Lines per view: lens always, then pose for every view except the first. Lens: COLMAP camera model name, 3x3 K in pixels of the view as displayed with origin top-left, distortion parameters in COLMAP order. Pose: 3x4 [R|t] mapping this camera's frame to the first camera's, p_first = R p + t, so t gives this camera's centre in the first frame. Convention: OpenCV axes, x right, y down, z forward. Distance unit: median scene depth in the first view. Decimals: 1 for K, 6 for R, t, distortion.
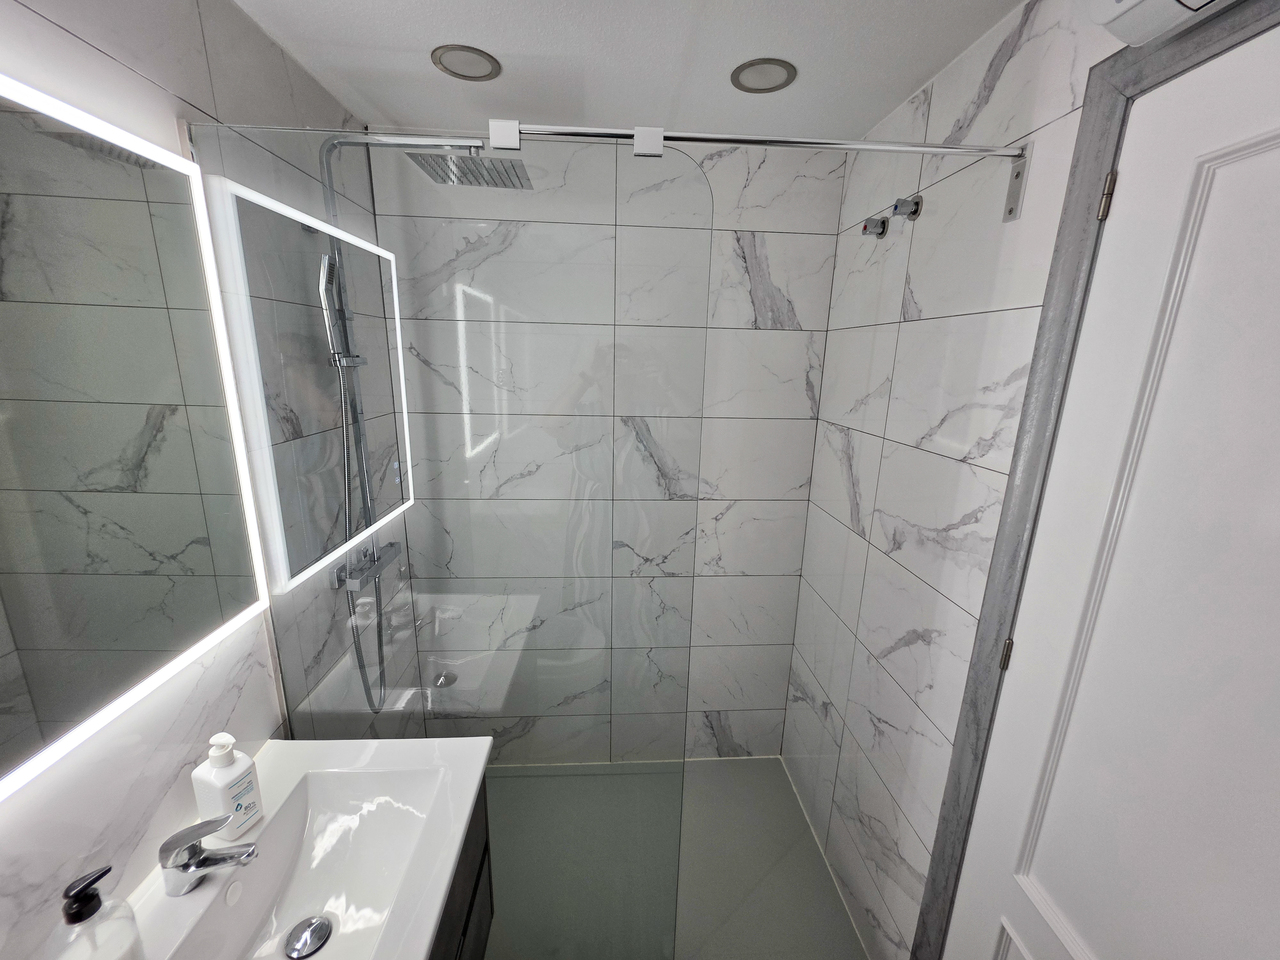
lens RADIAL K [[512.6, 0, 640.6], [0, 512.6, 483.4], [0, 0, 1]] dist [0.001476, -0.001108]
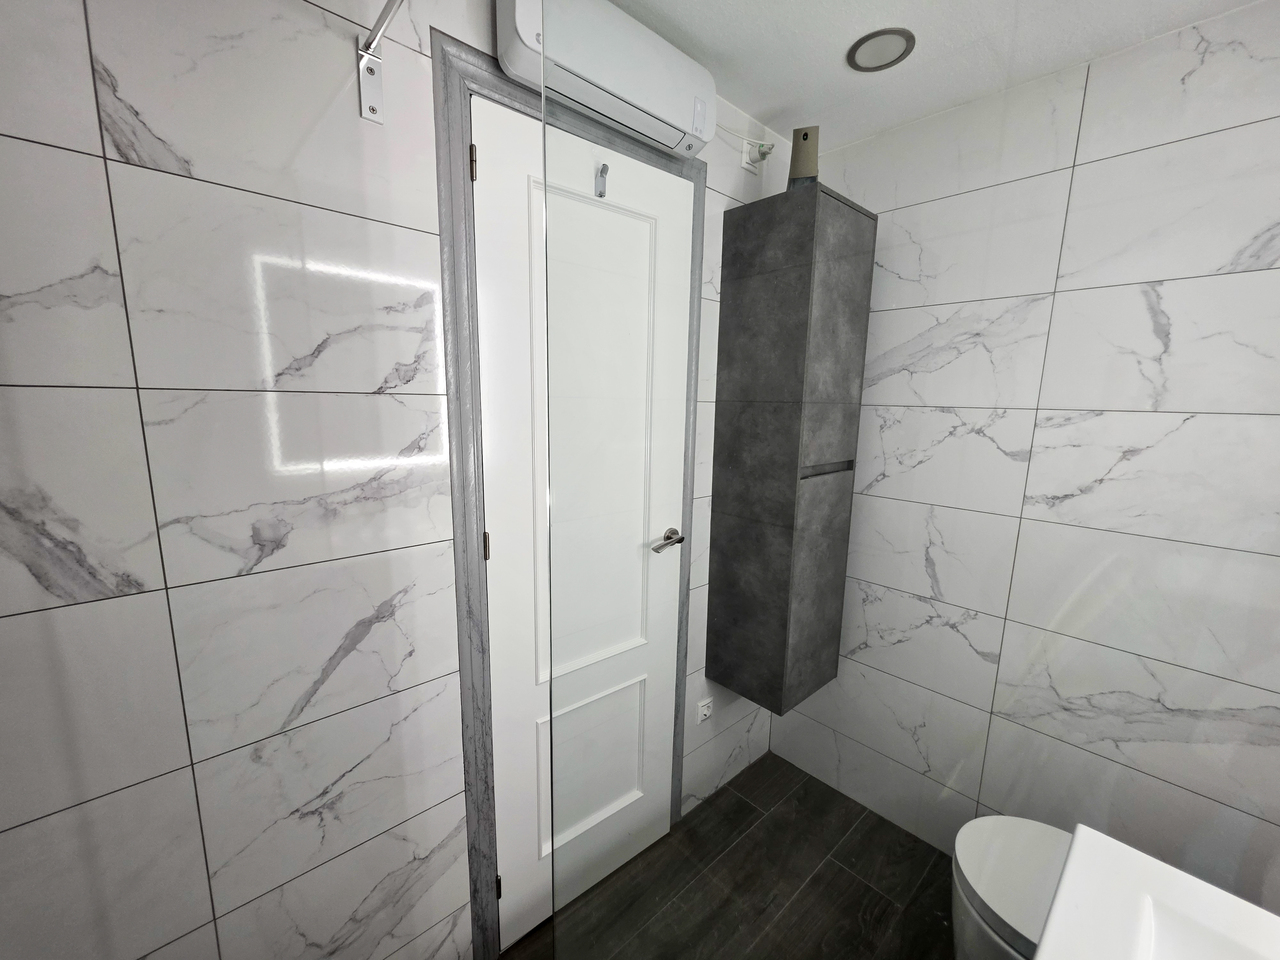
lens RADIAL K [[512.6, 0, 639.6], [0, 512.6, 483.3], [0, 0, 1]] dist [0.001476, -0.001108]
pose [[-0.629526, -0.159516, 0.760428, -0.312261], [0.151852, 0.934566, 0.321757, -0.104098], [-0.761996, 0.318027, -0.564111, 1.109456]]
